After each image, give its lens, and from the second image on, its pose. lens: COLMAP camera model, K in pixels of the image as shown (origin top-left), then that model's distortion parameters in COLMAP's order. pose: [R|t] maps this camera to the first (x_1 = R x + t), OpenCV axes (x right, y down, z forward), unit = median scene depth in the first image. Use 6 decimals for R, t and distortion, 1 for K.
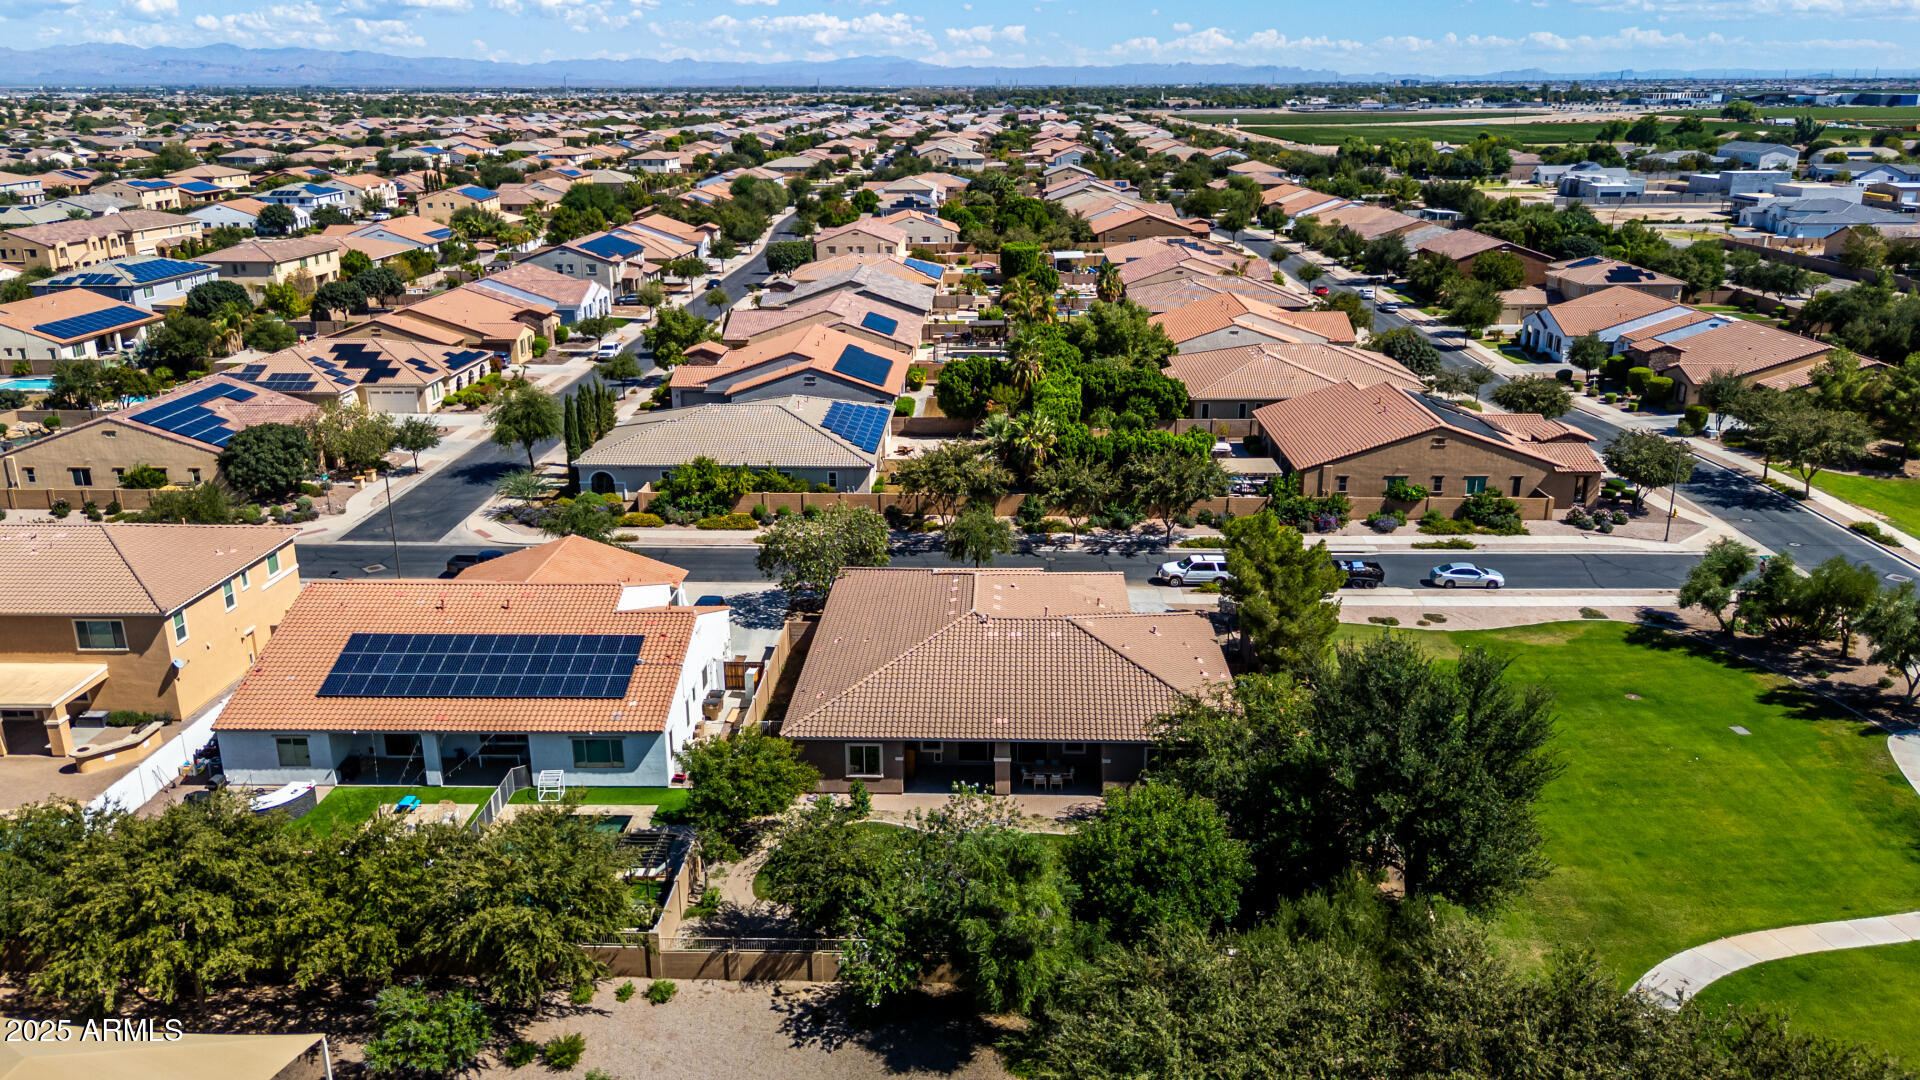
lens RADIAL K [[1412.2, 0, 953.0], [0, 1412.2, 537.1], [0, 0, 1]] dist [0.077938, -0.083146]
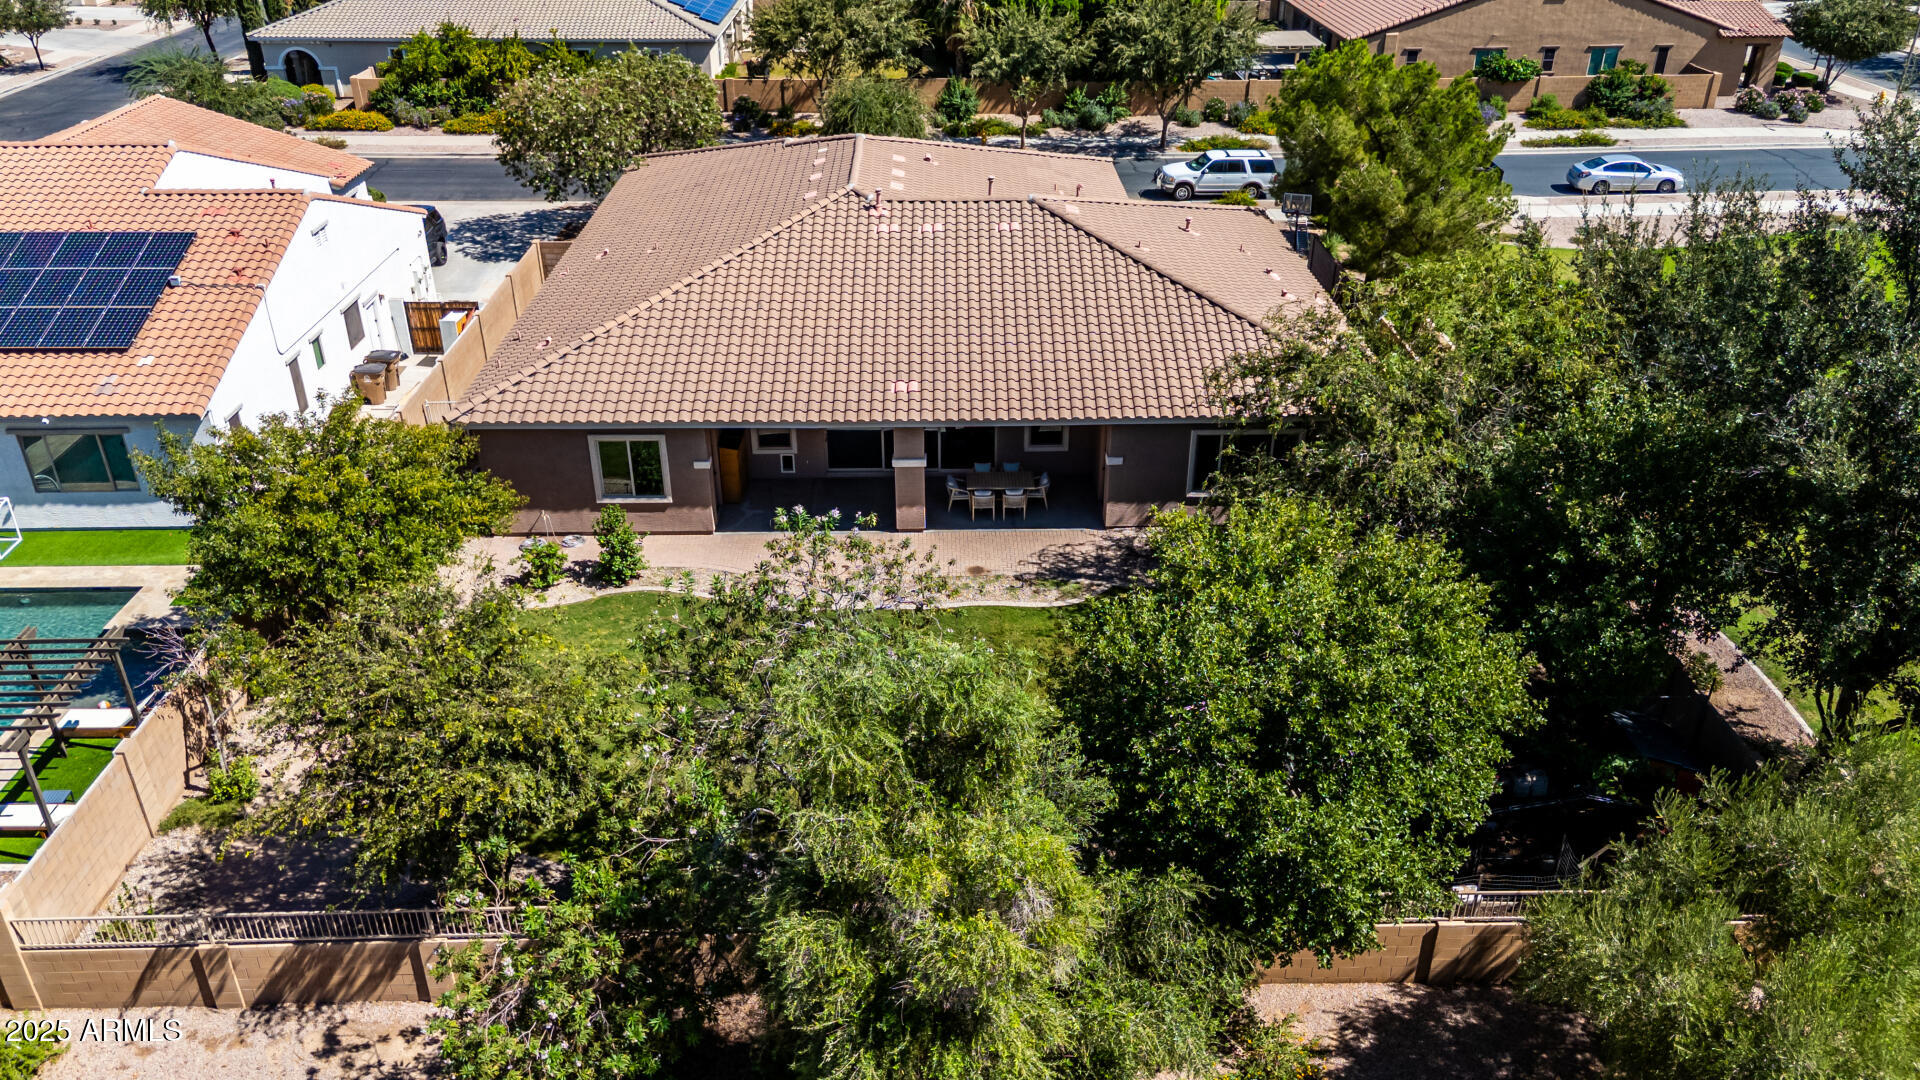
lens RADIAL K [[1412.2, 0, 952.7], [0, 1412.2, 544.0], [0, 0, 1]] dist [0.077938, -0.083146]
pose [[0.998398, -0.023227, 0.051586, 0.016573], [0.012700, 0.980578, 0.195717, 0.060726], [-0.055130, -0.194748, 0.979303, 0.347314]]
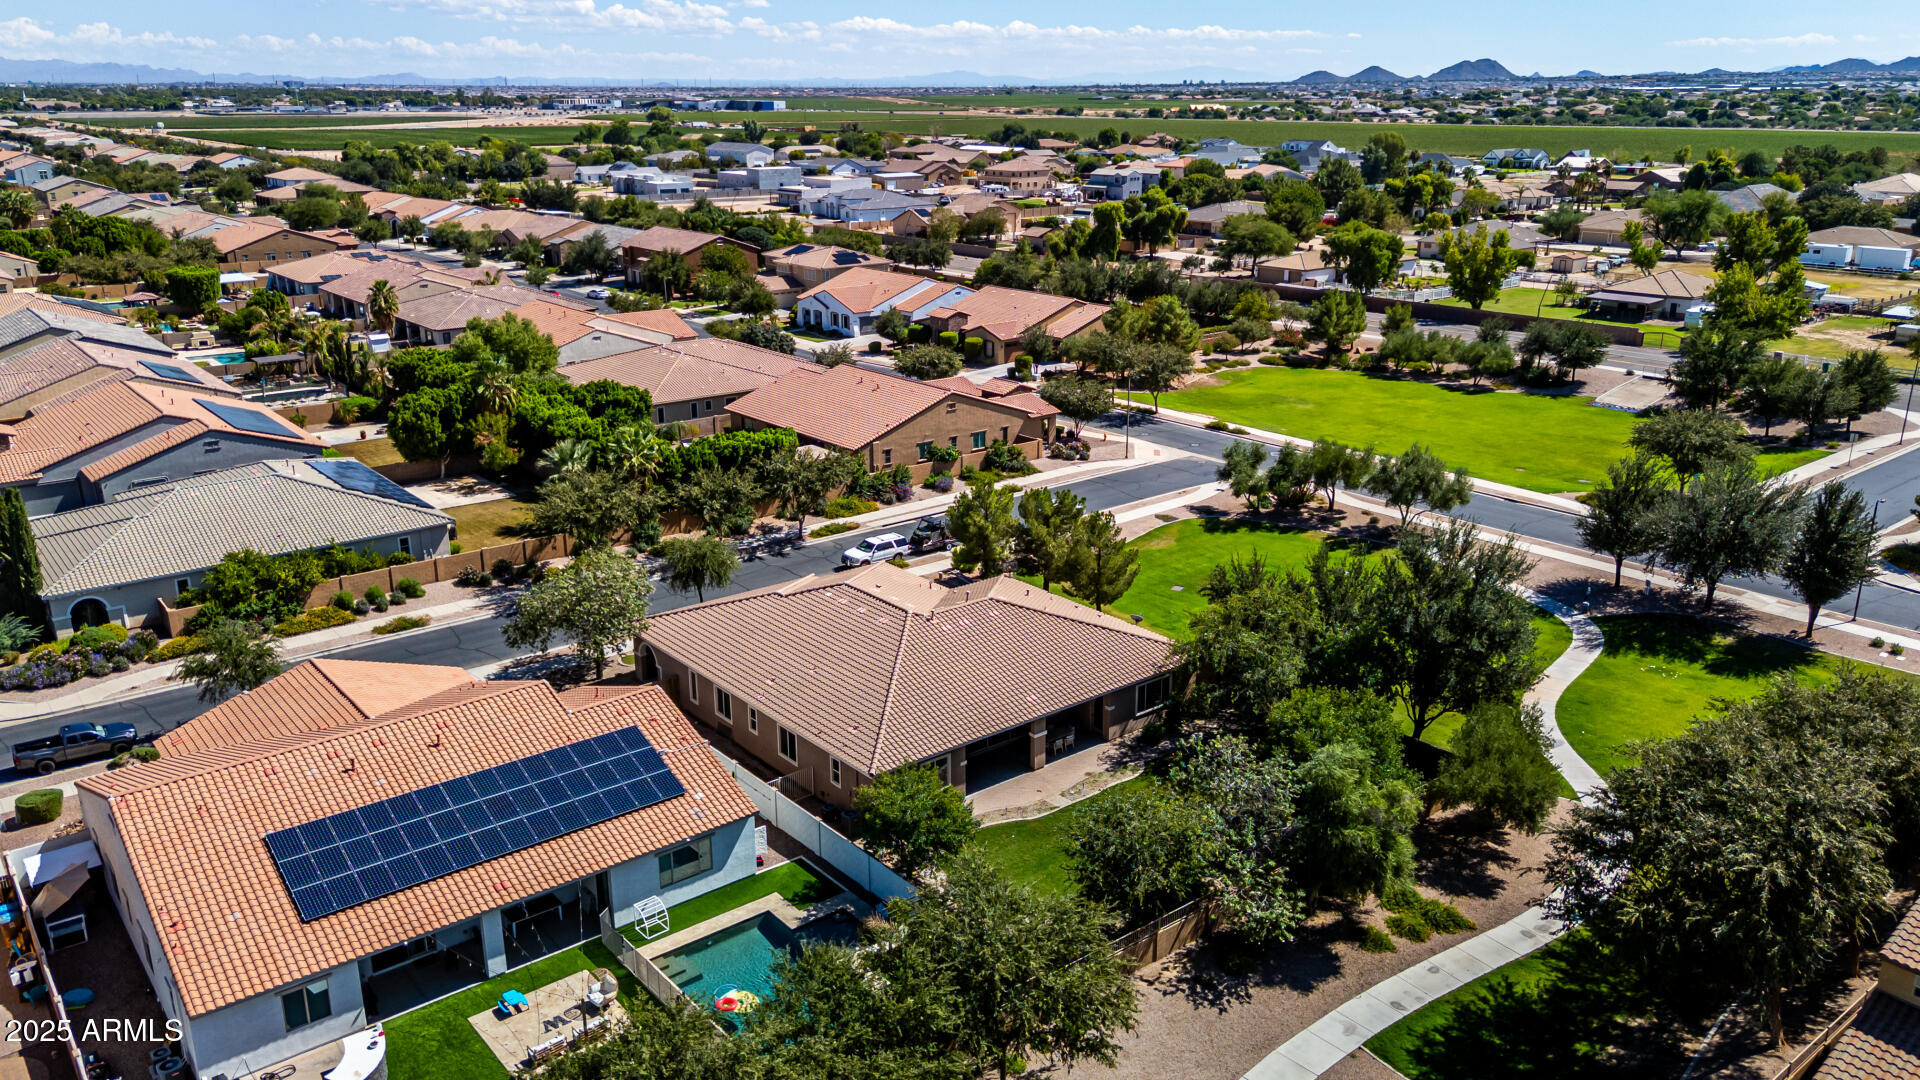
lens RADIAL K [[1412.2, 0, 958.3], [0, 1412.2, 540.0], [0, 0, 1]] dist [0.077938, -0.083146]
pose [[0.753939, -0.196453, 0.626883, -0.438698], [0.196873, 0.977949, 0.069695, -0.046191], [-0.626751, 0.070870, 0.775990, 0.152715]]
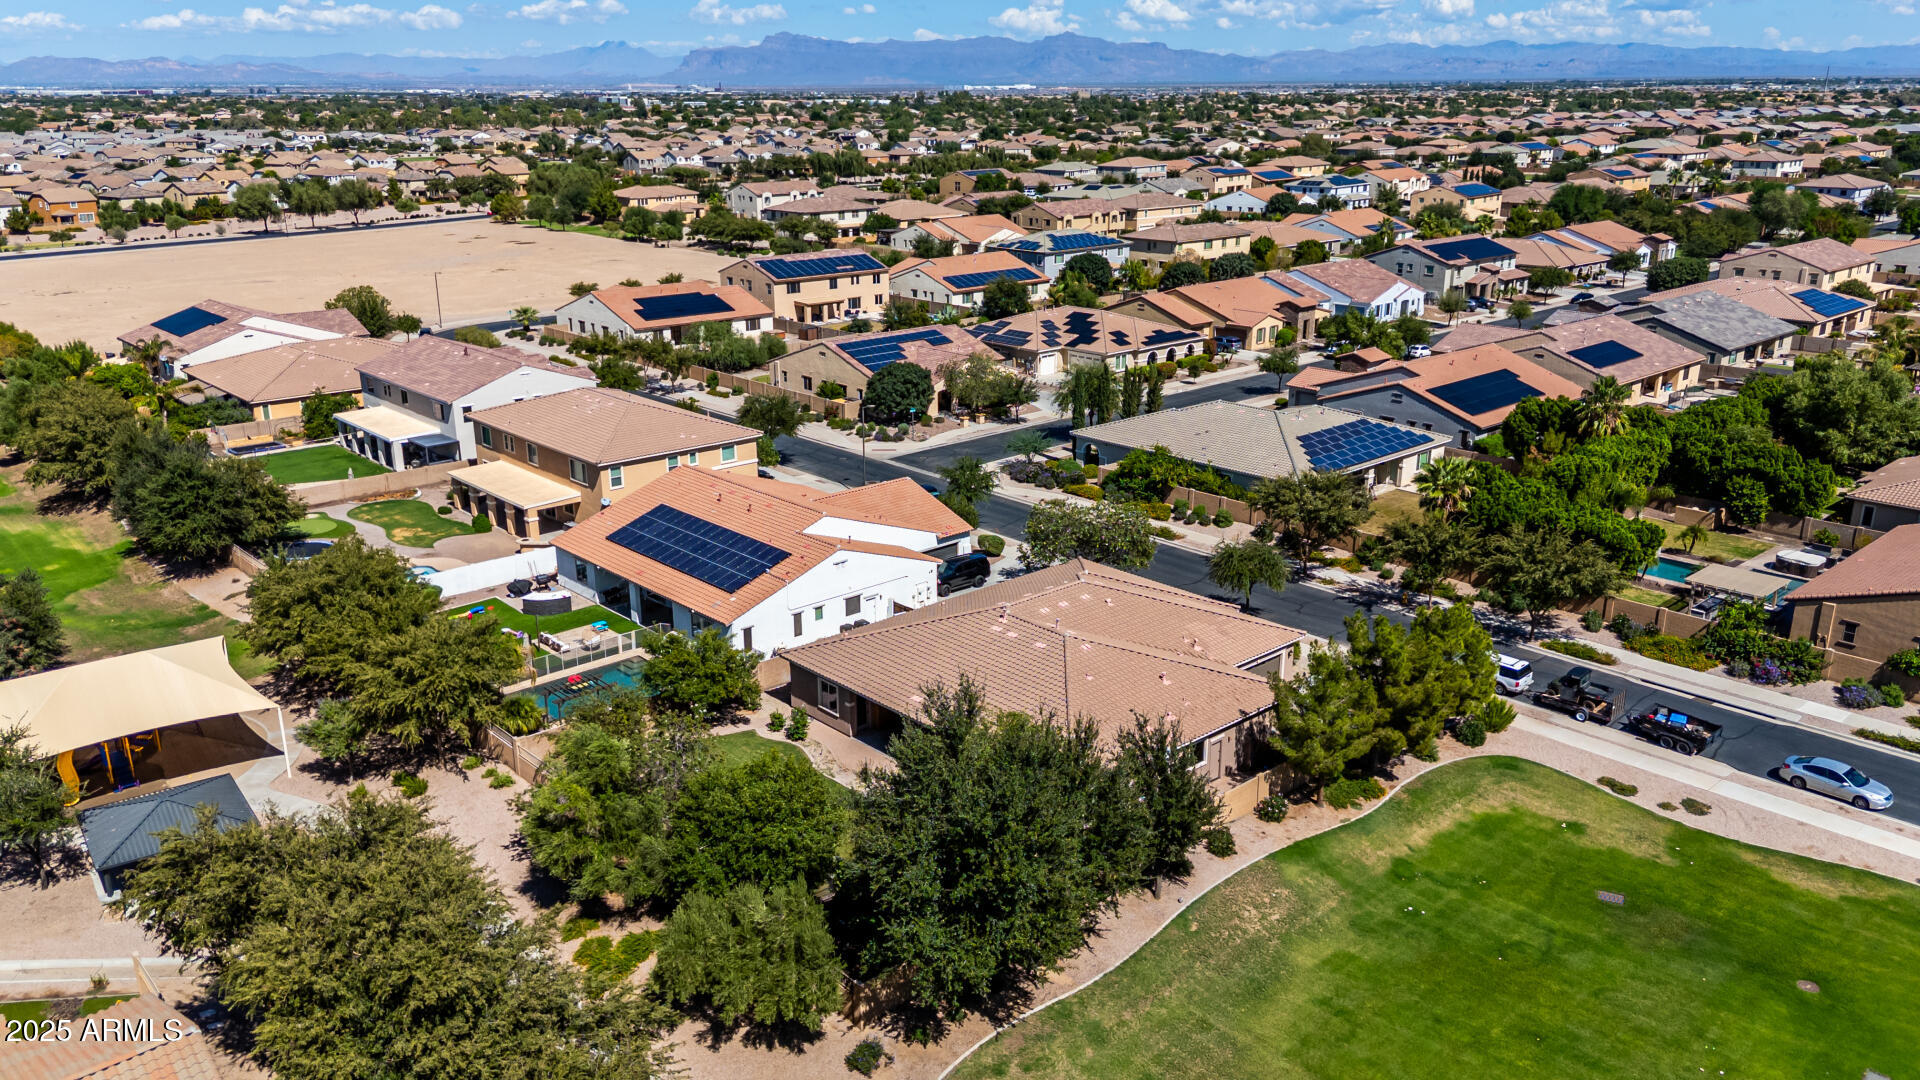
lens RADIAL K [[1412.2, 0, 958.1], [0, 1412.2, 530.5], [0, 0, 1]] dist [0.077938, -0.083146]
pose [[0.701757, 0.215046, -0.679185, 0.518101], [-0.215057, 0.972824, 0.085815, -0.062478], [0.679181, 0.085842, 0.728933, 0.164615]]
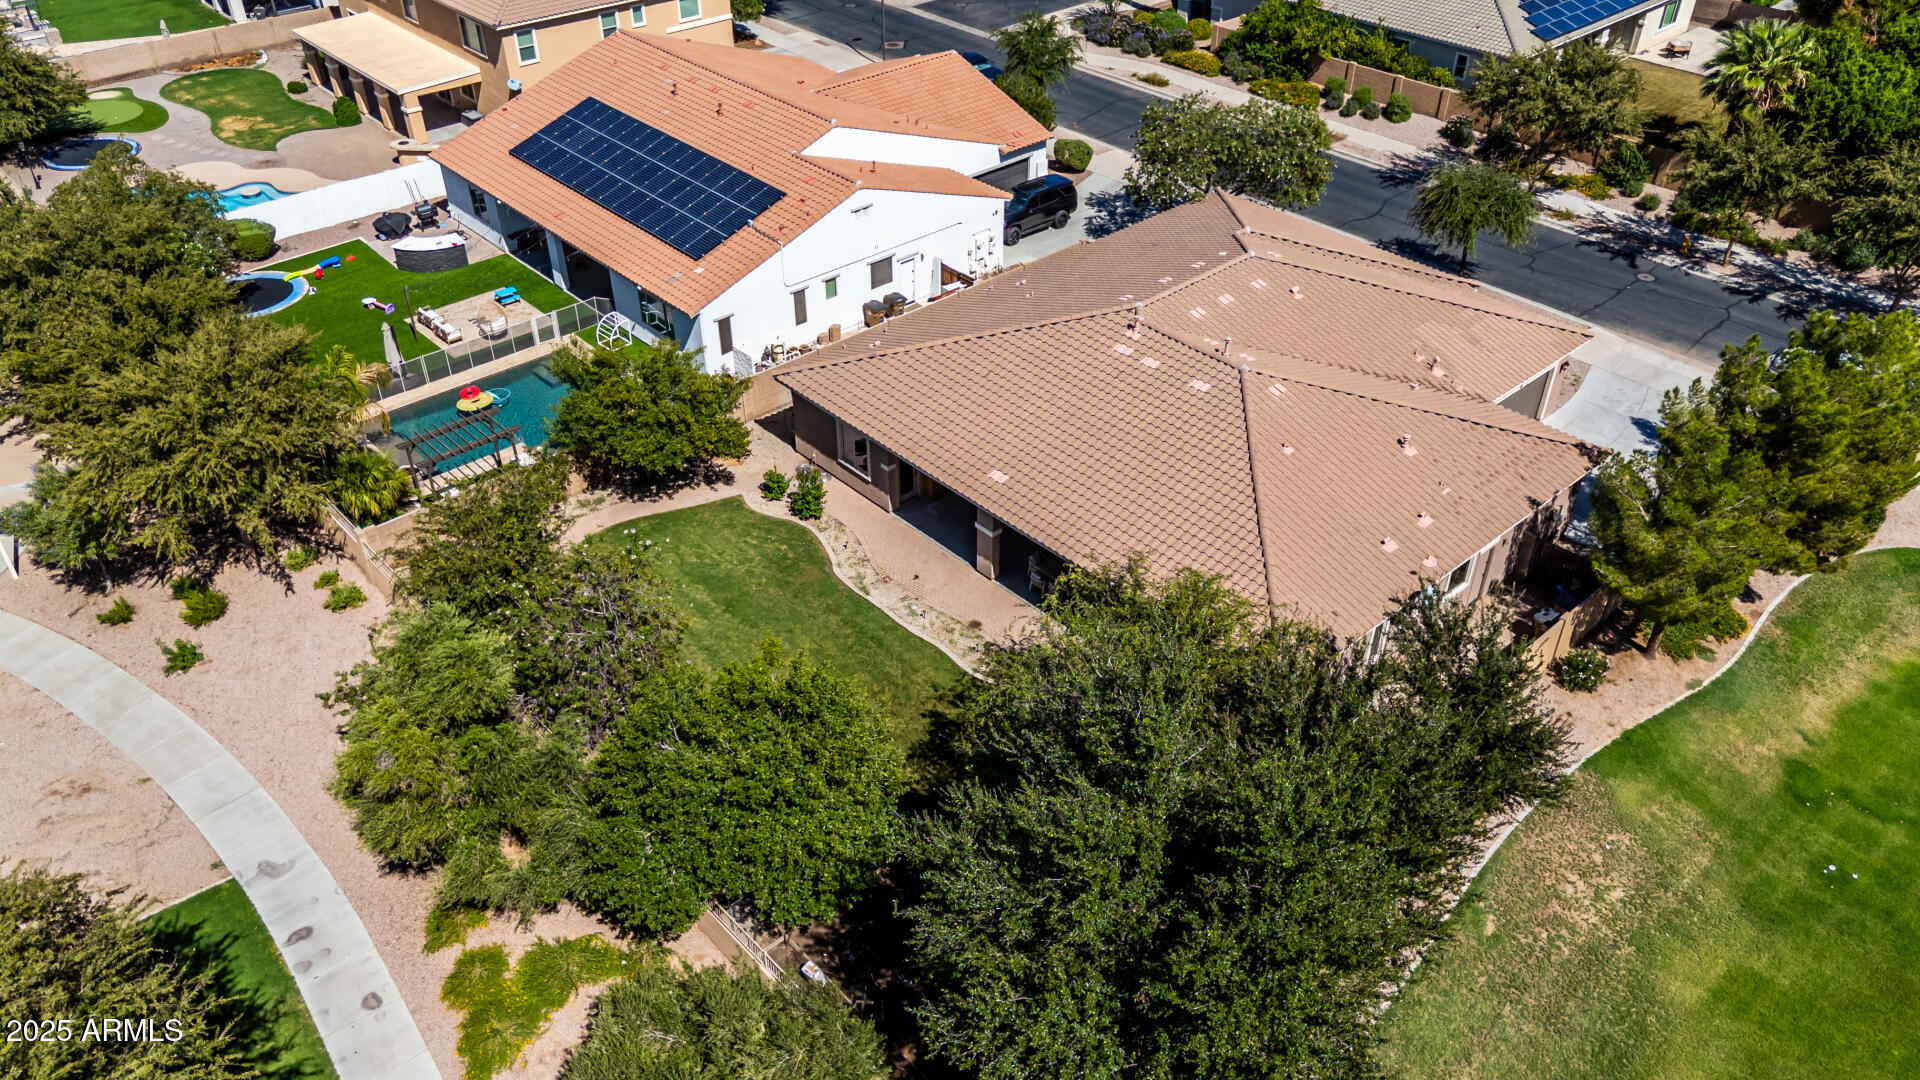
lens RADIAL K [[1412.2, 0, 956.4], [0, 1412.2, 535.1], [0, 0, 1]] dist [0.077938, -0.083146]
pose [[0.699083, 0.425253, -0.574842, 0.282688], [-0.218587, 0.892541, 0.394449, -0.068777], [0.680810, -0.150100, 0.716915, 0.355024]]
